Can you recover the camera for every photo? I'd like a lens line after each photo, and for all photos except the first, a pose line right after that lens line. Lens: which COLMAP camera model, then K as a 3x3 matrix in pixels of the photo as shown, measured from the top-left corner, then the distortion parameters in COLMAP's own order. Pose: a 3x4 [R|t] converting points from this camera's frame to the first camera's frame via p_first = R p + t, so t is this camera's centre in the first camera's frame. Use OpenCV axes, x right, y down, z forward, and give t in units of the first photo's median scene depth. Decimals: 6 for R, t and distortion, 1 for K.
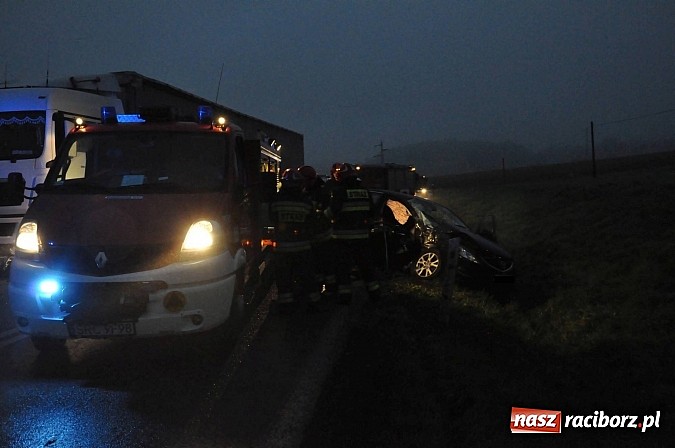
lens RADIAL K [[513.9, 0, 314.5], [0, 513.9, 224.0], [0, 0, 1]] dist [-0.000544, -0.001876]
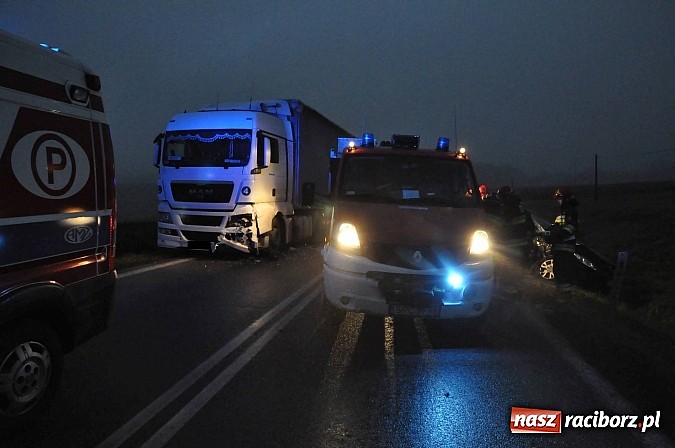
lens RADIAL K [[426.7, 0, 319.8], [0, 426.7, 222.0], [0, 0, 1]] dist [-0.090727, 0.000054]
pose [[0.996811, 0.058232, -0.054563, -0.289140], [-0.058264, 0.998301, 0.000994, -0.002531], [0.054528, 0.002188, 0.998510, -0.038061]]
